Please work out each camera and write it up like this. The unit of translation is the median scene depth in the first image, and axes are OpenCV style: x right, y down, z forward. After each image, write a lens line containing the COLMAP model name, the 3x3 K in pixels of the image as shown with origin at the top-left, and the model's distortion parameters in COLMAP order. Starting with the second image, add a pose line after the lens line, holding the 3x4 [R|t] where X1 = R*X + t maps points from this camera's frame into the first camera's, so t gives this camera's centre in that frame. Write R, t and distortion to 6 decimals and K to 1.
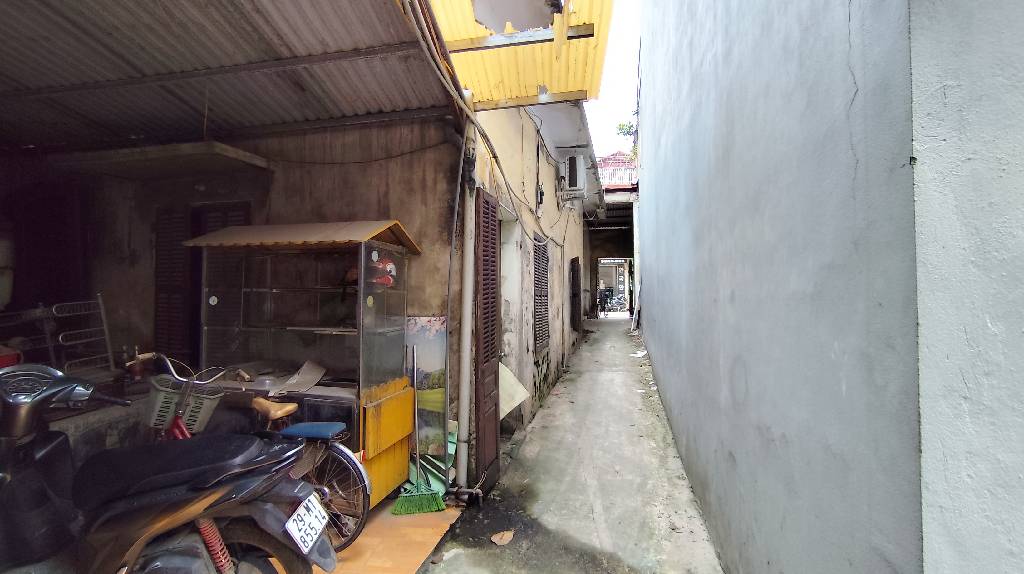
lens RADIAL K [[468.8, 0, 506.6], [0, 468.8, 286.1], [0, 0, 1]] dist [0.002066, 0.004101]
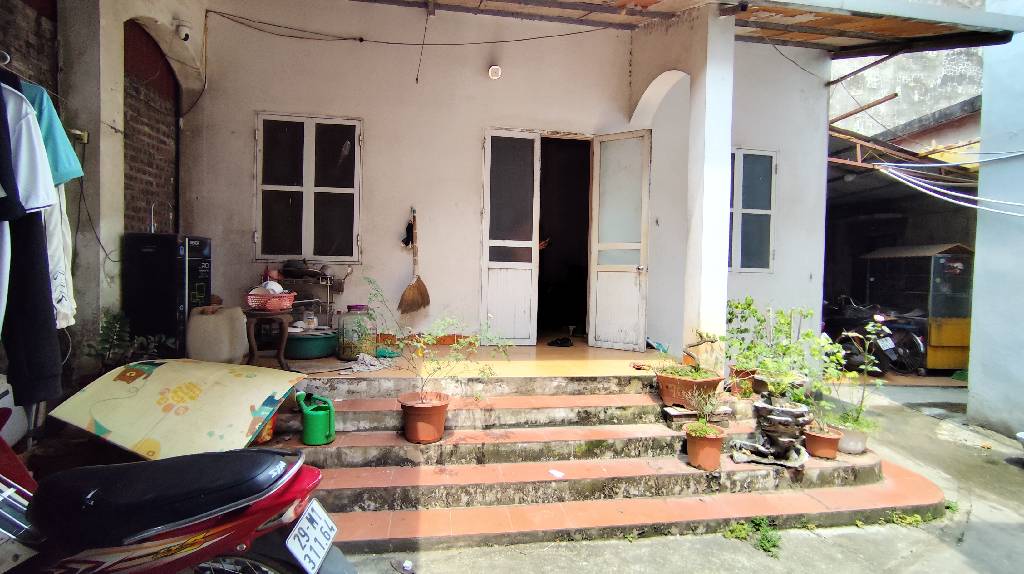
lens RADIAL K [[468.8, 0, 505.3], [0, 468.8, 284.4], [0, 0, 1]] dist [0.002066, 0.004101]
pose [[0.252756, 0.024678, -0.967215, 1.238706], [0.012080, 0.999516, 0.028659, -0.036094], [0.967455, -0.018927, 0.252336, -1.446426]]
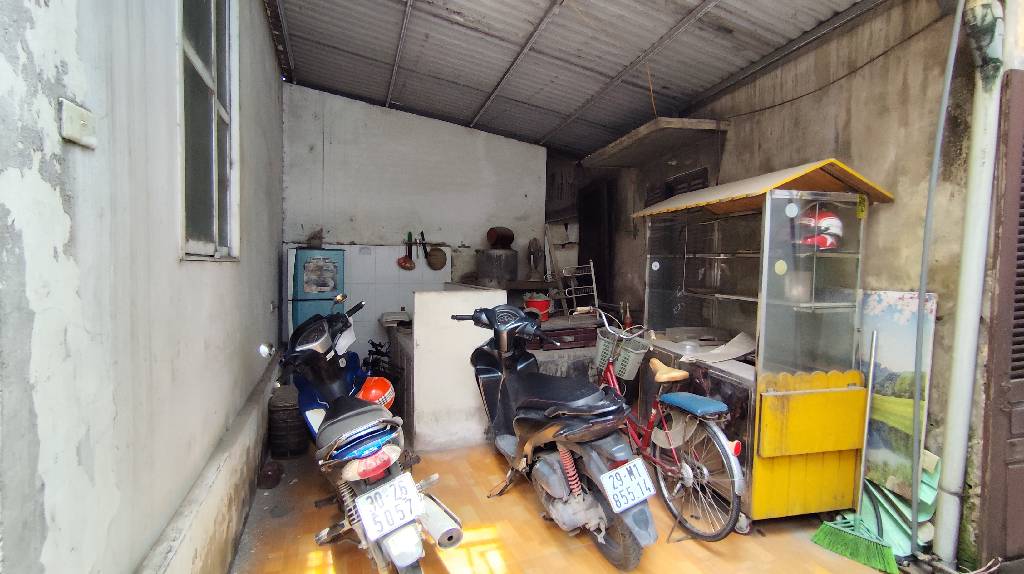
lens RADIAL K [[468.8, 0, 509.9], [0, 468.8, 284.8], [0, 0, 1]] dist [0.002066, 0.004101]
pose [[0.452761, 0.041729, -0.890655, 0.189824], [0.013891, 0.998453, 0.053841, 0.010628], [0.891524, -0.036749, 0.451481, 0.191734]]
